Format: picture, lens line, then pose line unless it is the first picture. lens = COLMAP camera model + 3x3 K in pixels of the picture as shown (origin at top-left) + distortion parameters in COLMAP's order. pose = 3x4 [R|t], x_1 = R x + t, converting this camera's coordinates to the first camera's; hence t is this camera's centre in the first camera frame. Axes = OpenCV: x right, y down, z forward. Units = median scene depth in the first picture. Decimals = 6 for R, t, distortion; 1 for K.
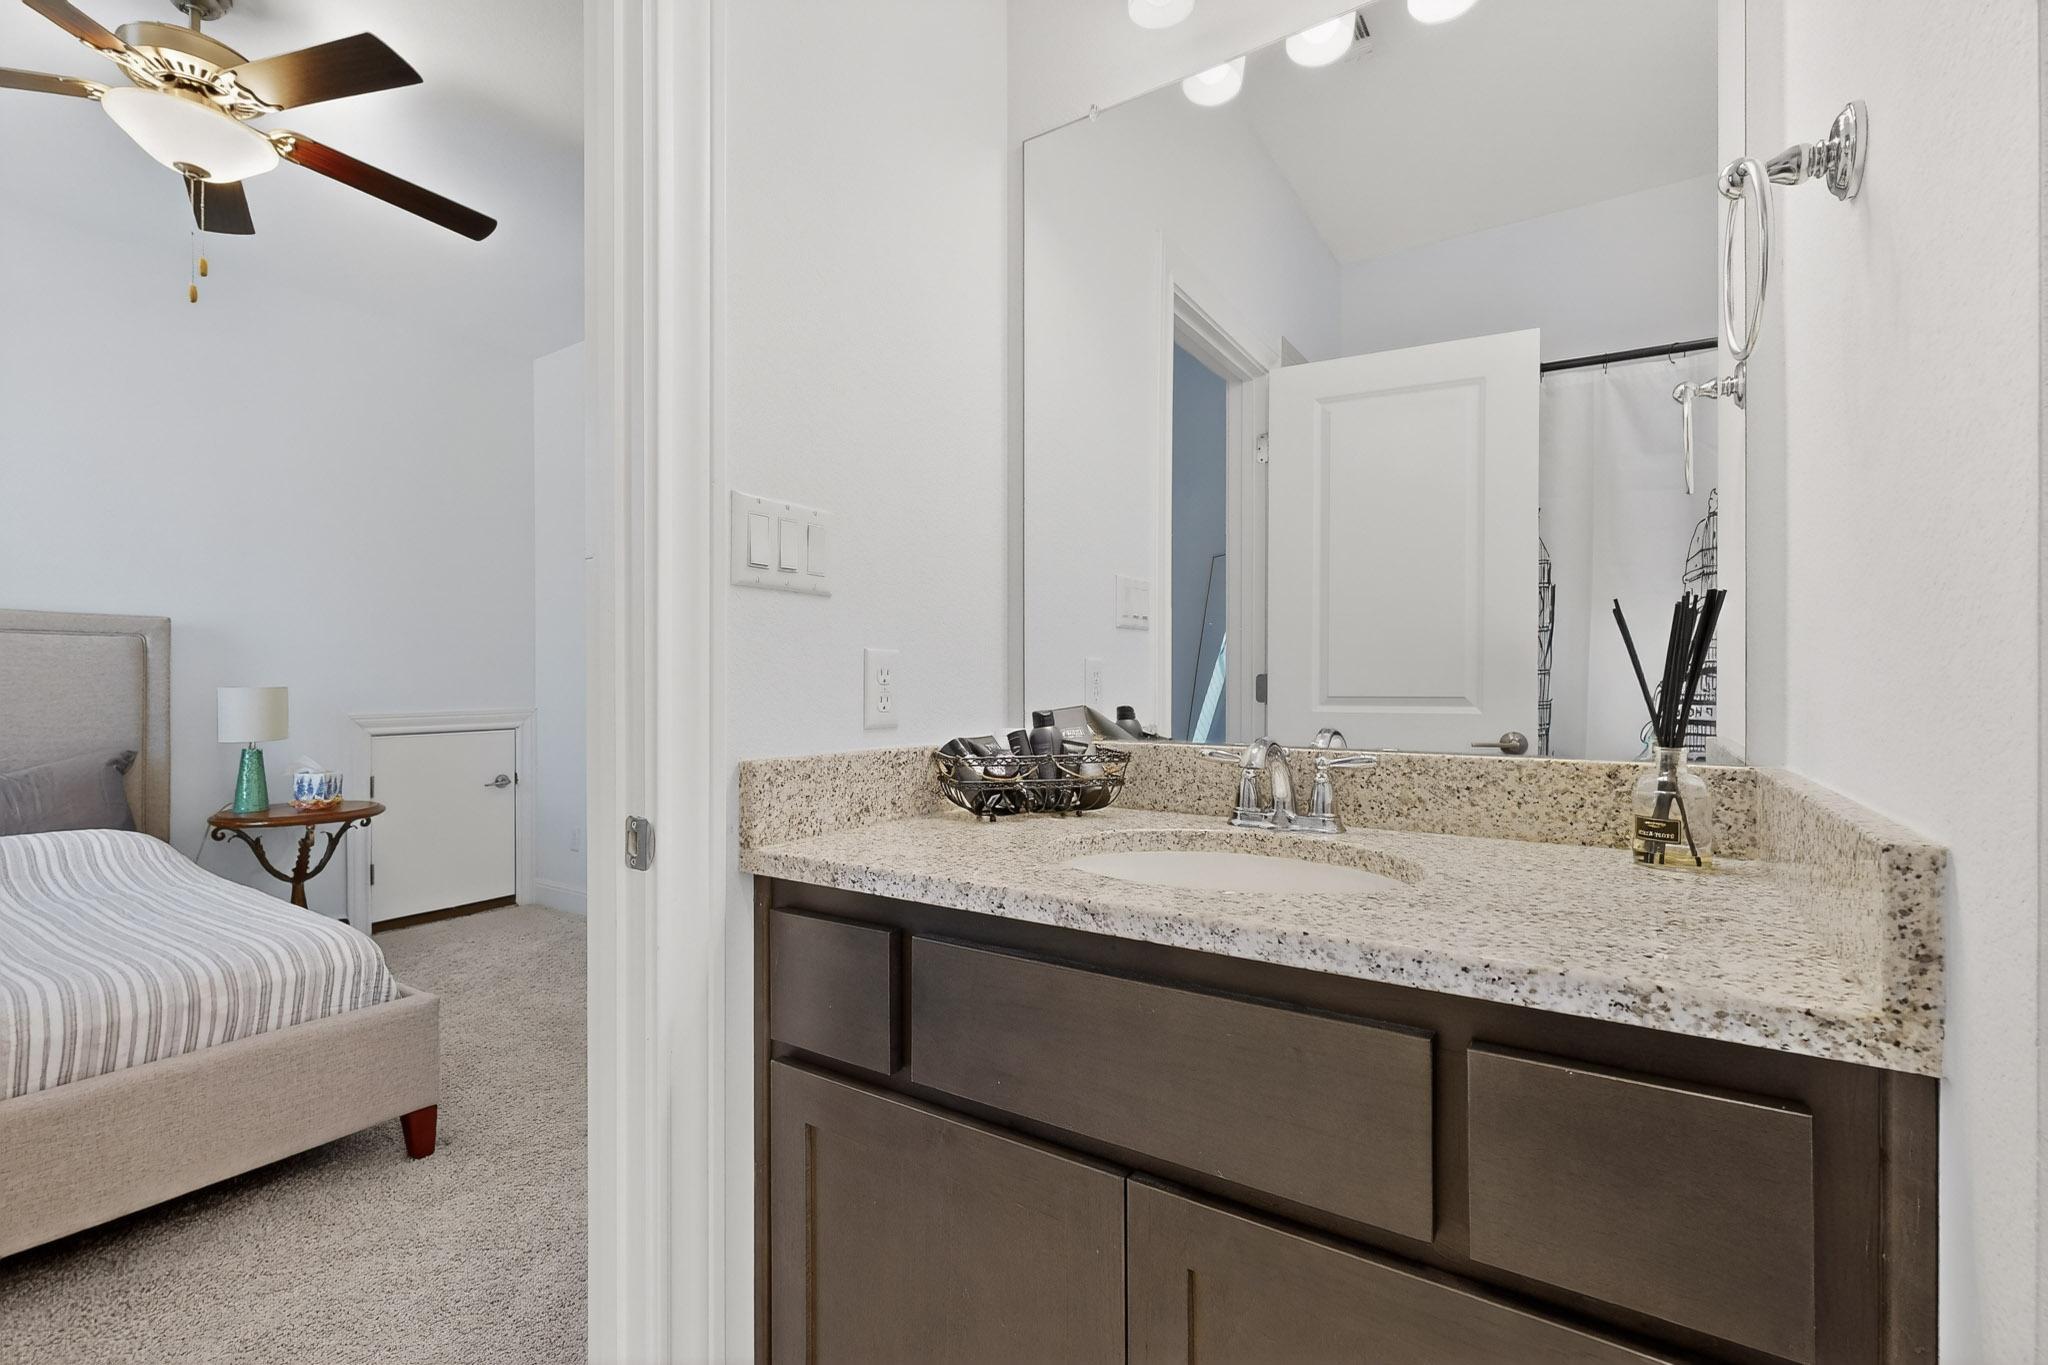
lens RADIAL K [[890.4, 0, 1016.7], [0, 890.4, 680.8], [0, 0, 1]] dist [-0.001621, -0.000327]
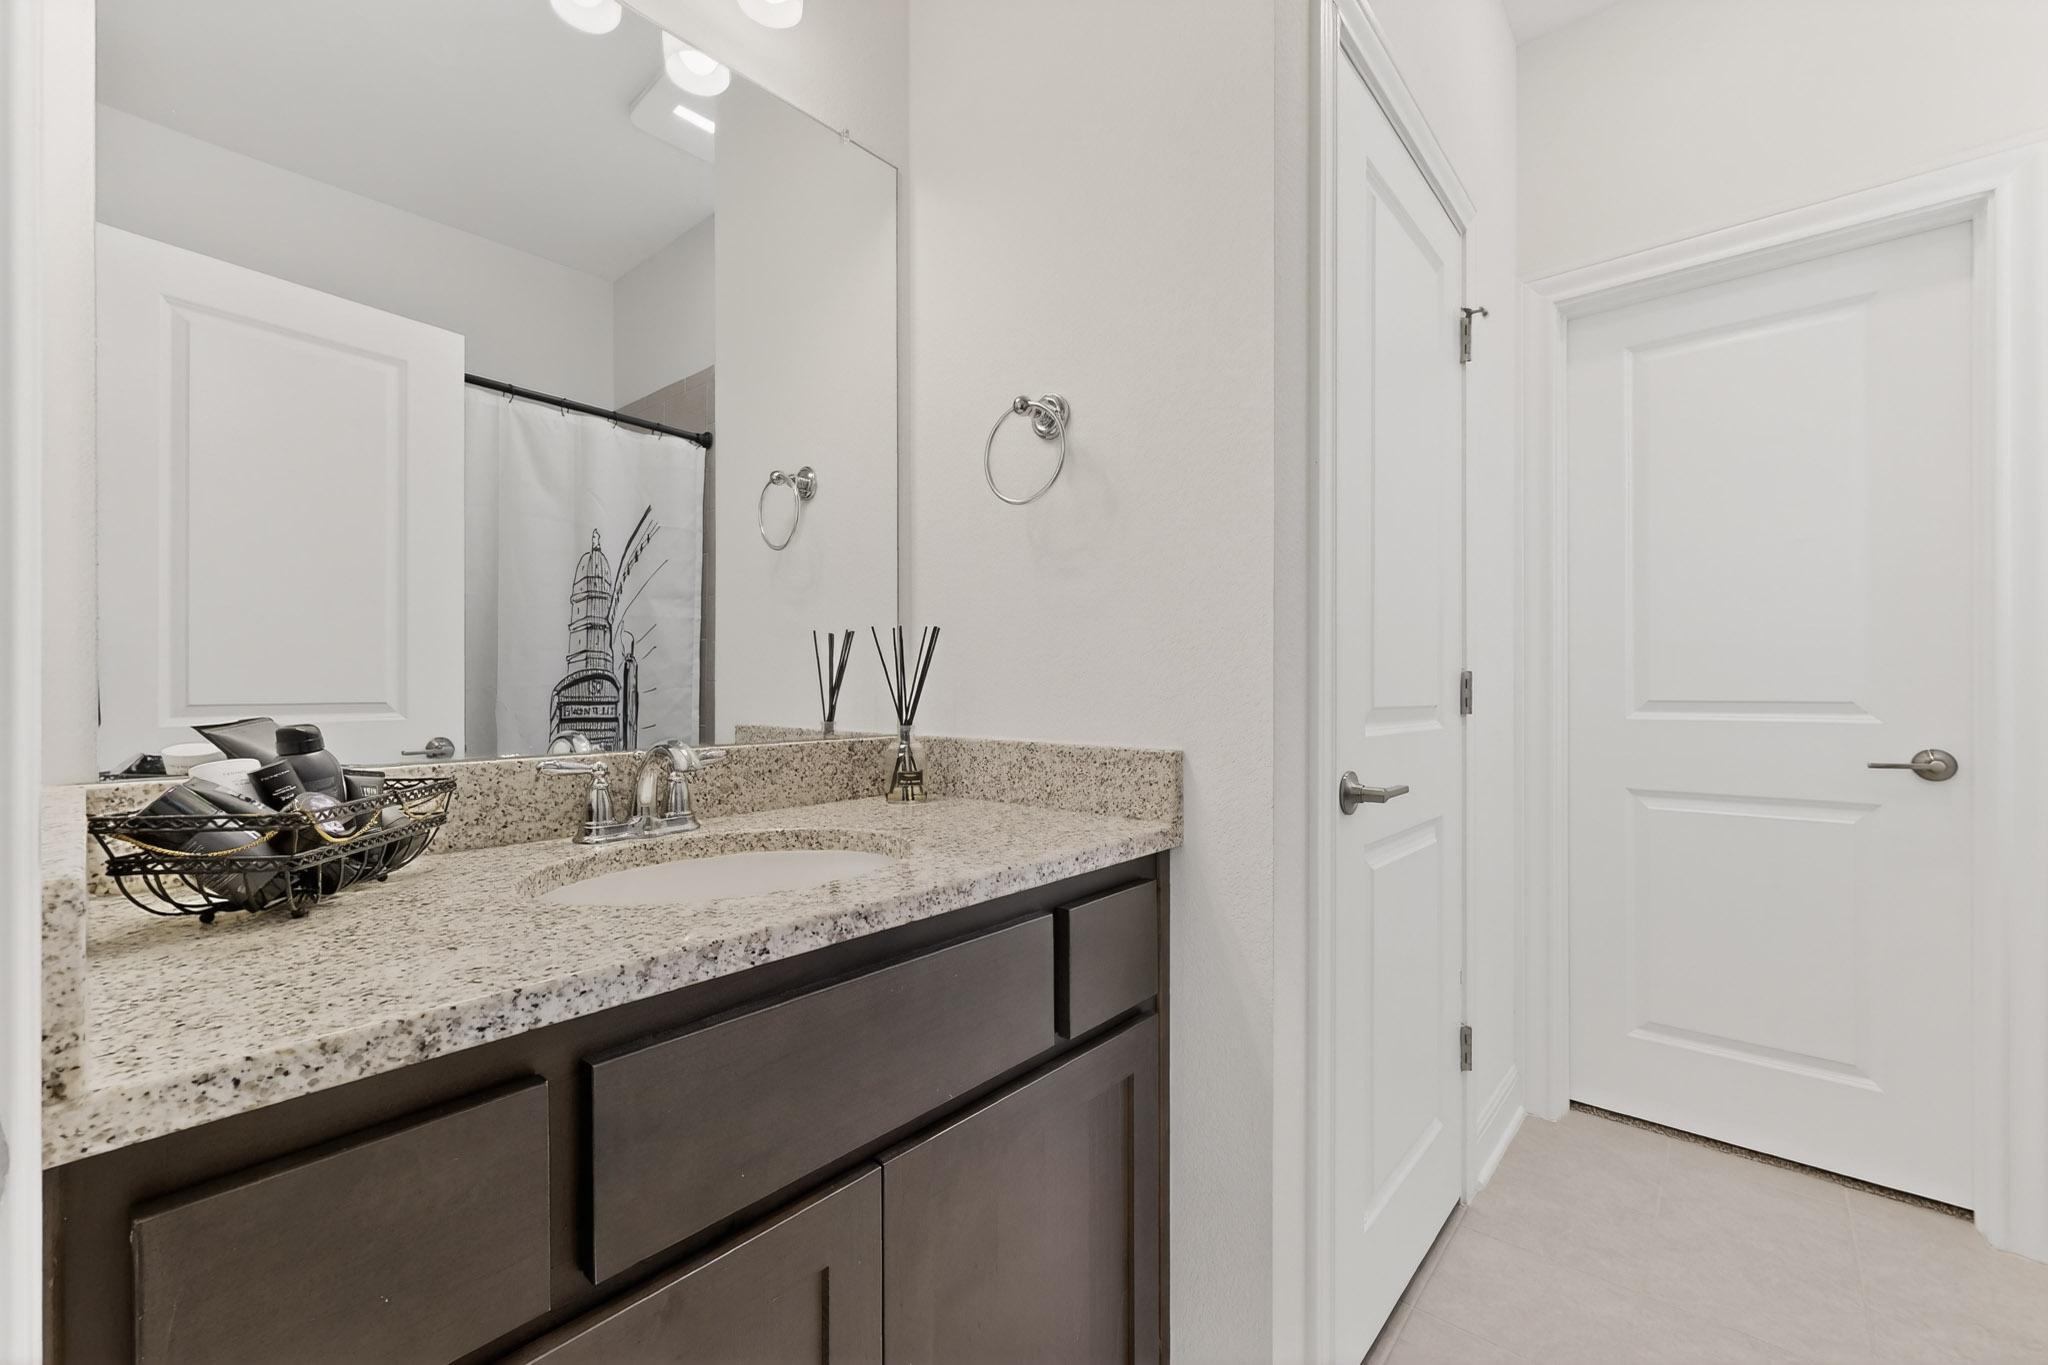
lens RADIAL K [[830.0, 0, 1033.4], [0, 830.0, 685.5], [0, 0, 1]] dist [0.000062, 0.000093]
pose [[0.131998, 0.001916, 0.991248, -0.573159], [-0.000551, 0.999998, -0.001859, 0.006881], [-0.991250, -0.000301, 0.131999, 0.503395]]
